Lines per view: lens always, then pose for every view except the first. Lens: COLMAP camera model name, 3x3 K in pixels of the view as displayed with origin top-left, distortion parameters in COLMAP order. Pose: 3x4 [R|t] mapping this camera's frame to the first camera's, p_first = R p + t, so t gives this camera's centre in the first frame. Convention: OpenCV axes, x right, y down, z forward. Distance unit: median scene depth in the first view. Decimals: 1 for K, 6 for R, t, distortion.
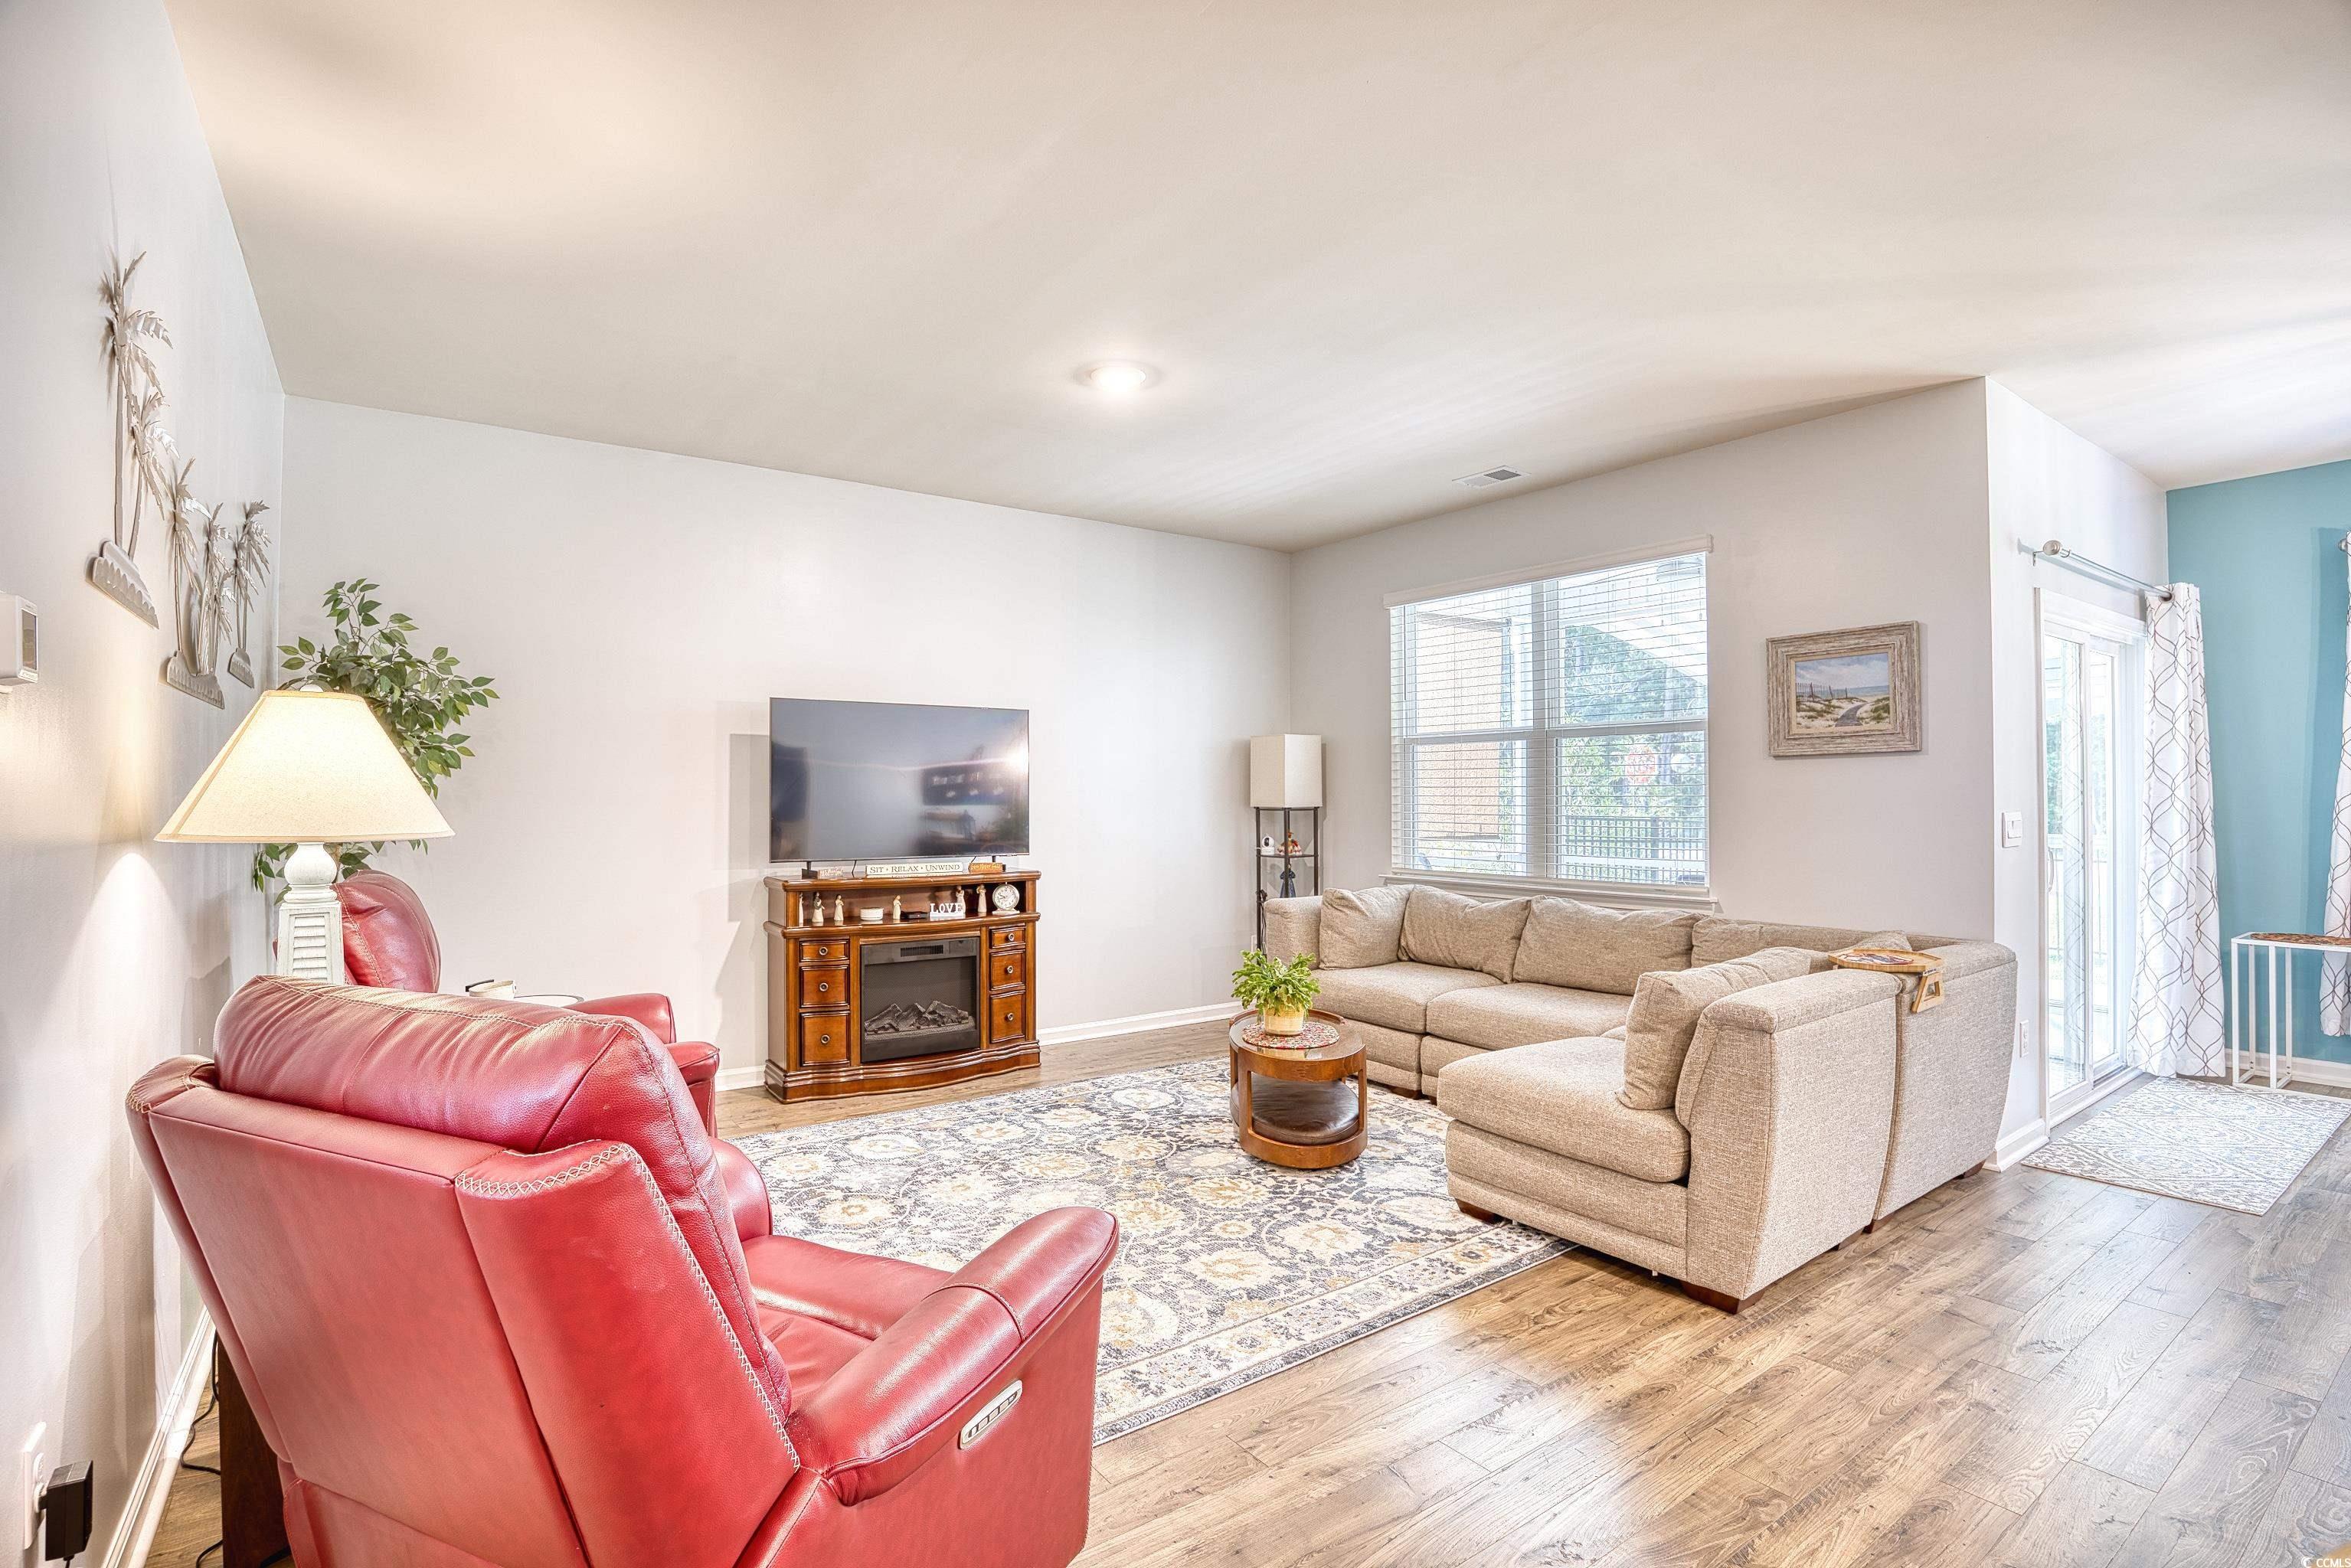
lens RADIAL K [[1109.5, 0, 1171.7], [0, 1109.5, 781.7], [0, 0, 1]] dist [-0.061494, 0.016152]
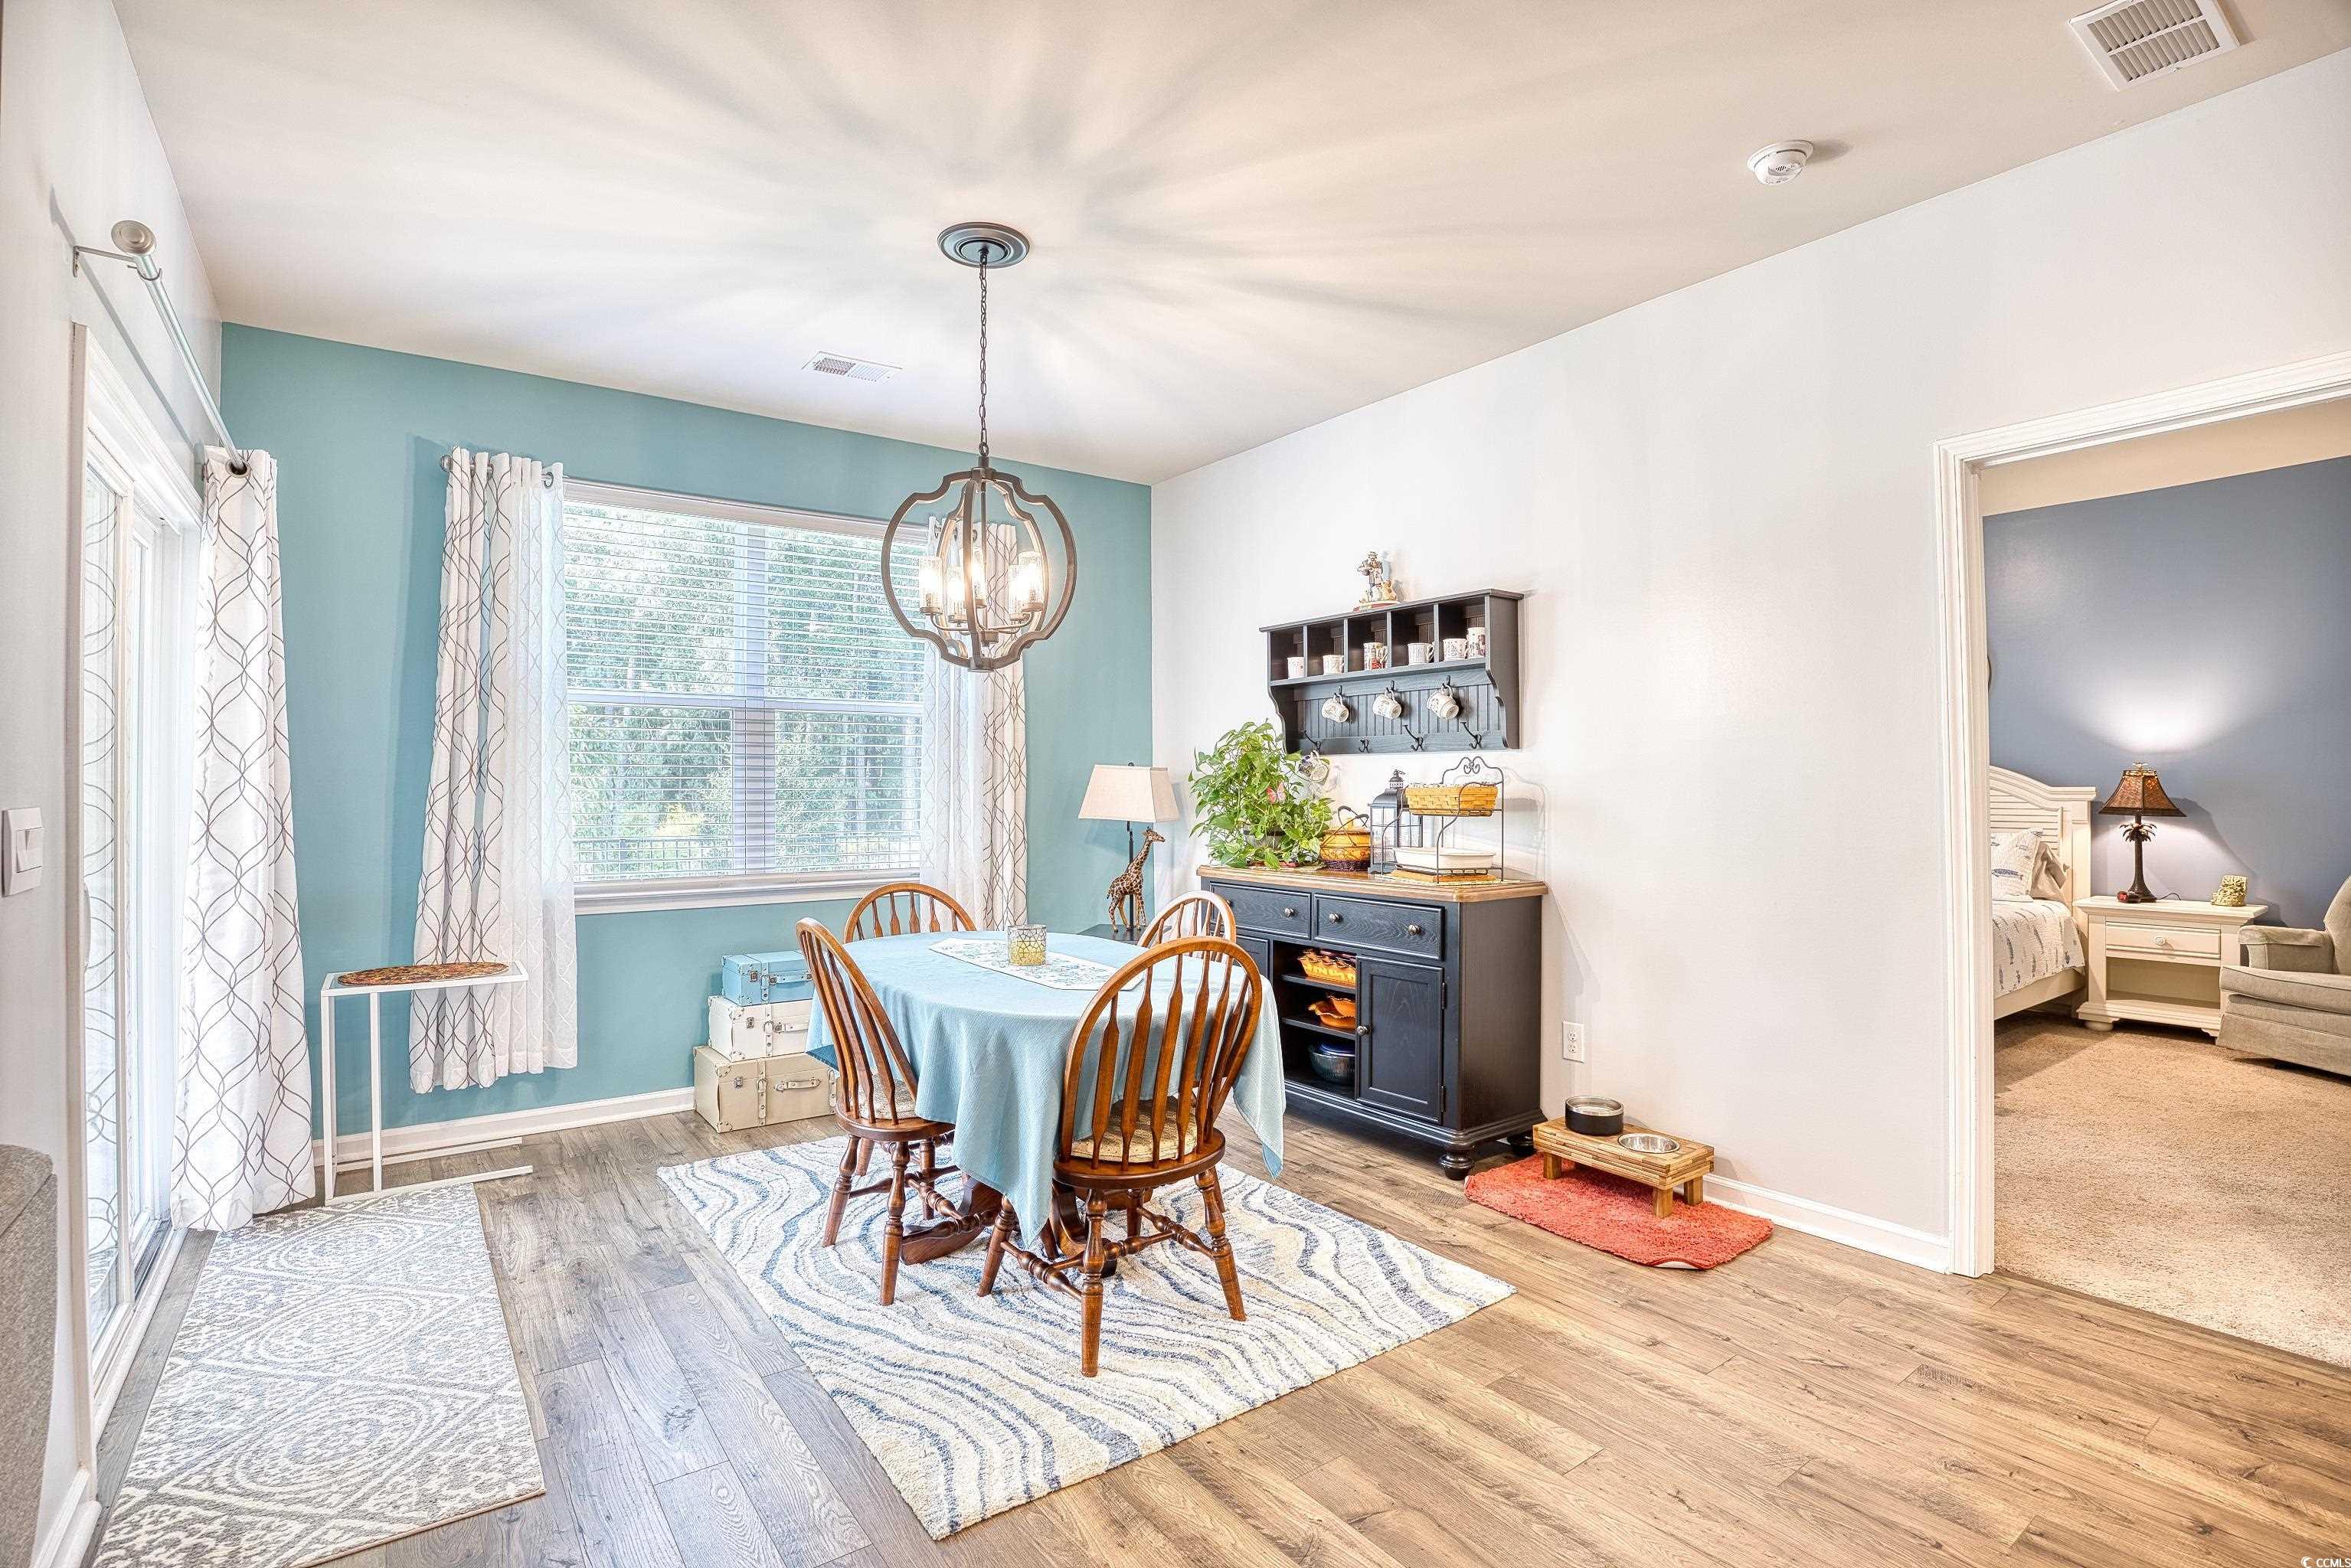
lens RADIAL K [[1109.5, 0, 1171.7], [0, 1109.5, 781.7], [0, 0, 1]] dist [-0.061494, 0.016152]
pose [[-0.011407, 0.006700, 0.999912, 0.330501], [-0.008887, 0.999937, -0.006802, 0.014869], [-0.999895, -0.008963, -0.011346, 0.501227]]
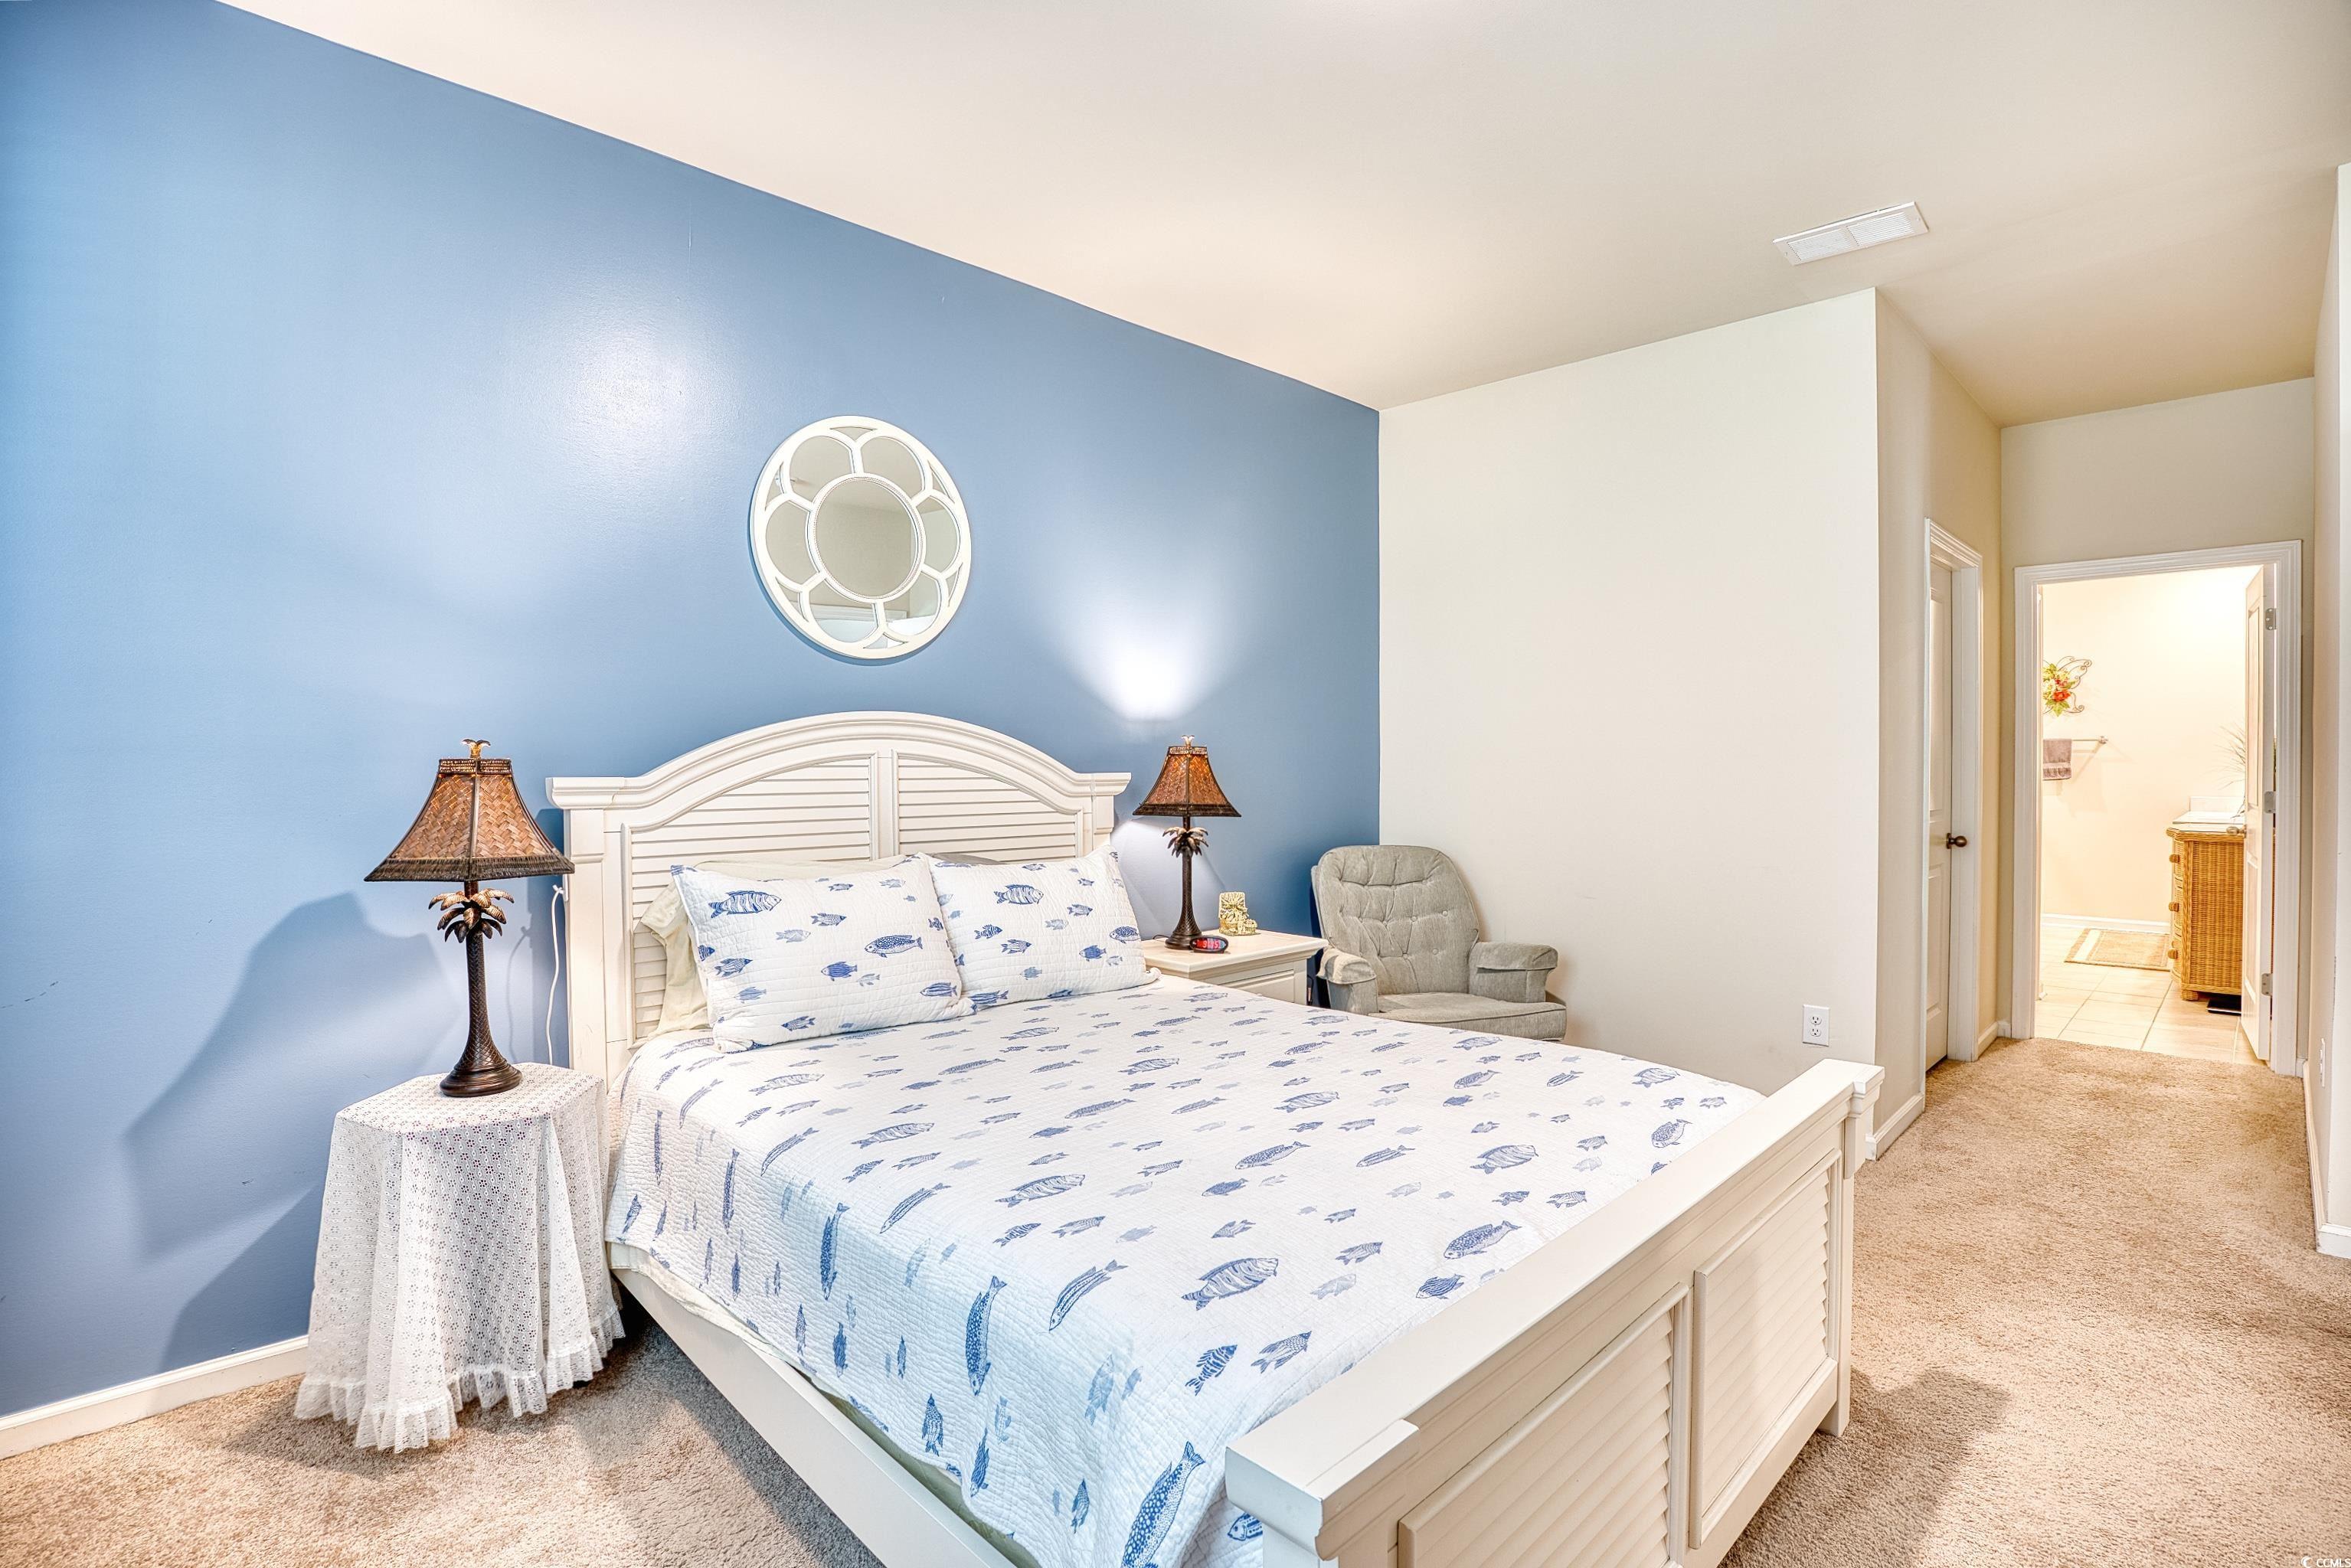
lens RADIAL K [[1121.0, 0, 1173.6], [0, 1121.0, 781.9], [0, 0, 1]] dist [-0.063224, 0.017532]
pose [[-0.988993, 0.007108, -0.147793, 1.723407], [0.006247, 0.999961, 0.006294, 0.004108], [0.147832, 0.005302, -0.988998, 0.193110]]
